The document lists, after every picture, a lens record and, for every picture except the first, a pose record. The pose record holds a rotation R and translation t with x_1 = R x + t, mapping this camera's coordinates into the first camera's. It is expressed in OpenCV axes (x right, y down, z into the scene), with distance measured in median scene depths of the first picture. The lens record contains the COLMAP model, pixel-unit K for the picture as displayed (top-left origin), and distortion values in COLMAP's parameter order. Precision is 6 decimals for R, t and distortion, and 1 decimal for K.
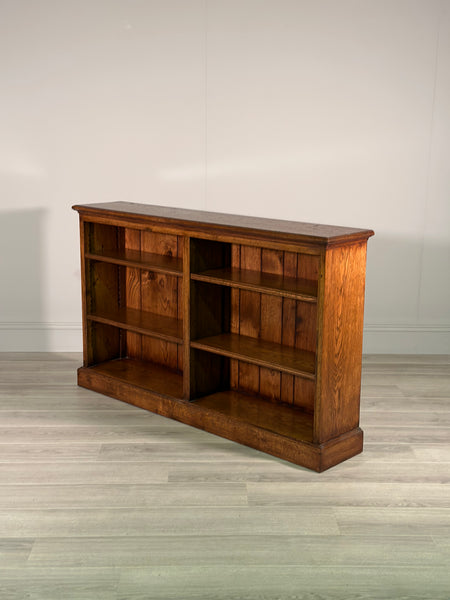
lens RADIAL K [[840.9, 0, 225.0], [0, 840.9, 300.0], [0, 0, 1]] dist [0.169810, -0.184176]
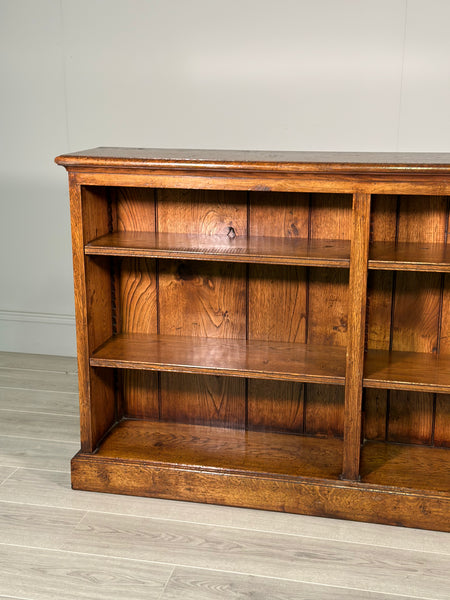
lens RADIAL K [[840.9, 0, 225.0], [0, 840.9, 300.0], [0, 0, 1]] dist [0.169810, -0.184176]
pose [[0.859991, -0.136465, 0.491725, -0.390697], [0.115132, 0.990623, 0.073564, -0.055750], [-0.497153, -0.006651, 0.867638, 0.543438]]
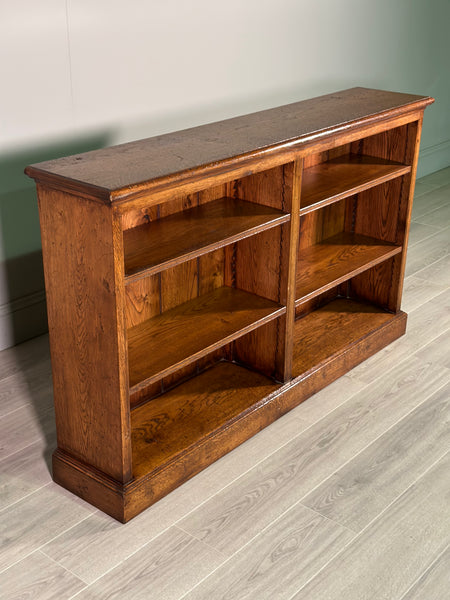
lens RADIAL K [[840.9, 0, 225.0], [0, 840.9, 300.0], [0, 0, 1]] dist [0.169810, -0.184176]
pose [[-0.054096, -0.416107, 0.907705, -0.681652], [0.199693, 0.886164, 0.418134, -0.261686], [-0.978364, 0.203882, 0.035156, 1.019697]]
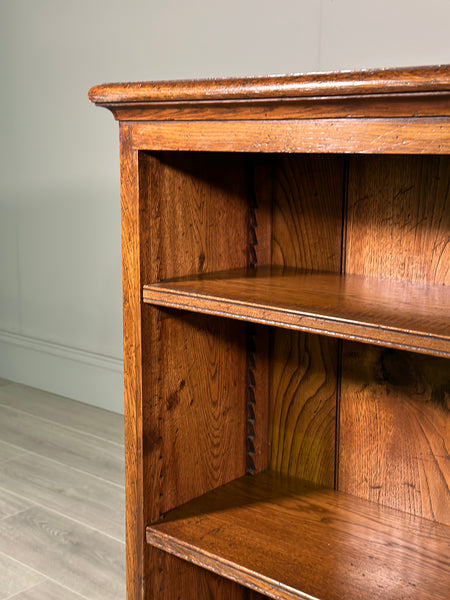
lens RADIAL K [[840.9, 0, 225.0], [0, 840.9, 300.0], [0, 0, 1]] dist [0.169810, -0.184176]
pose [[0.998829, -0.011719, 0.046949, -0.168606], [0.013198, 0.999422, -0.031324, -0.047356], [-0.046554, 0.031907, 0.998406, 0.829570]]
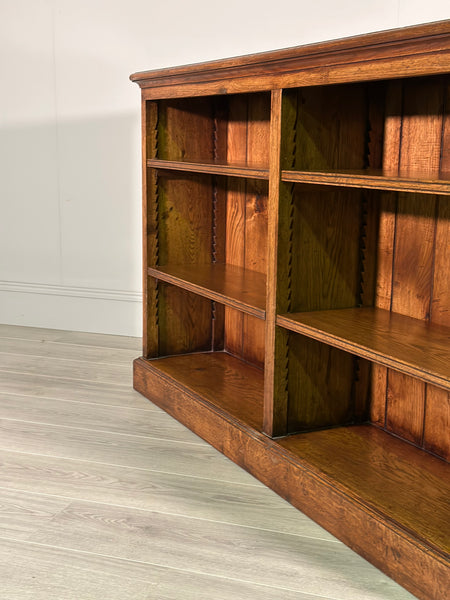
lens RADIAL K [[840.9, 0, 225.0], [0, 840.9, 300.0], [0, 0, 1]] dist [0.169810, -0.184176]
pose [[0.941038, 0.067664, -0.331465, 0.089899], [-0.078864, 0.996676, -0.020441, 0.052761], [0.328980, 0.045377, 0.943246, 0.525431]]
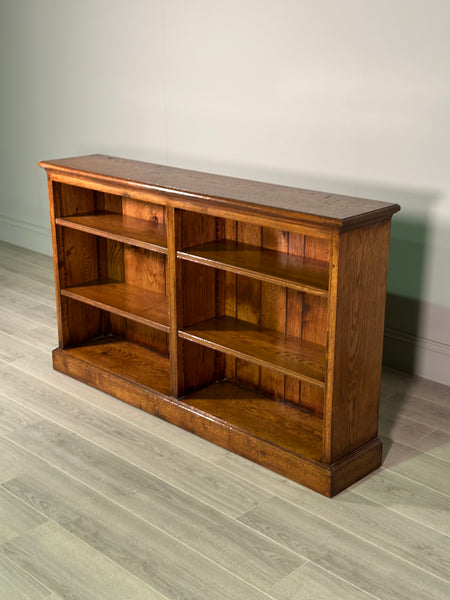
lens RADIAL K [[840.9, 0, 225.0], [0, 840.9, 300.0], [0, 0, 1]] dist [0.169810, -0.184176]
pose [[0.999815, -0.002380, -0.019110, 0.022306], [0.004317, 0.994778, 0.101970, -0.065935], [0.018768, -0.102034, 0.994604, 0.164761]]
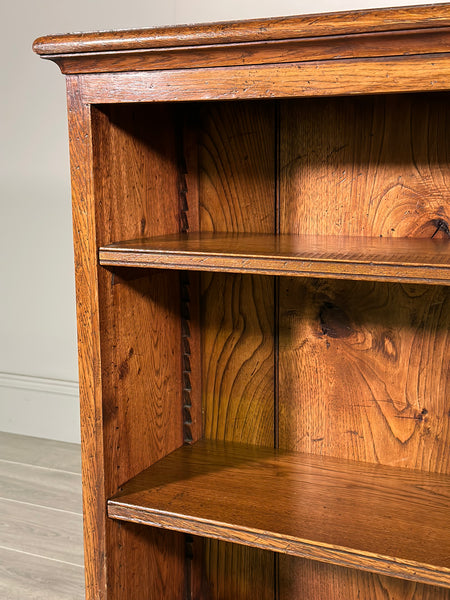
lens RADIAL K [[840.9, 0, 225.0], [0, 840.9, 300.0], [0, 0, 1]] dist [0.169810, -0.184176]
pose [[0.952988, -0.065968, 0.295741, -0.222840], [0.080979, 0.995961, -0.038787, -0.031426], [-0.291987, 0.060912, 0.954480, 0.841320]]
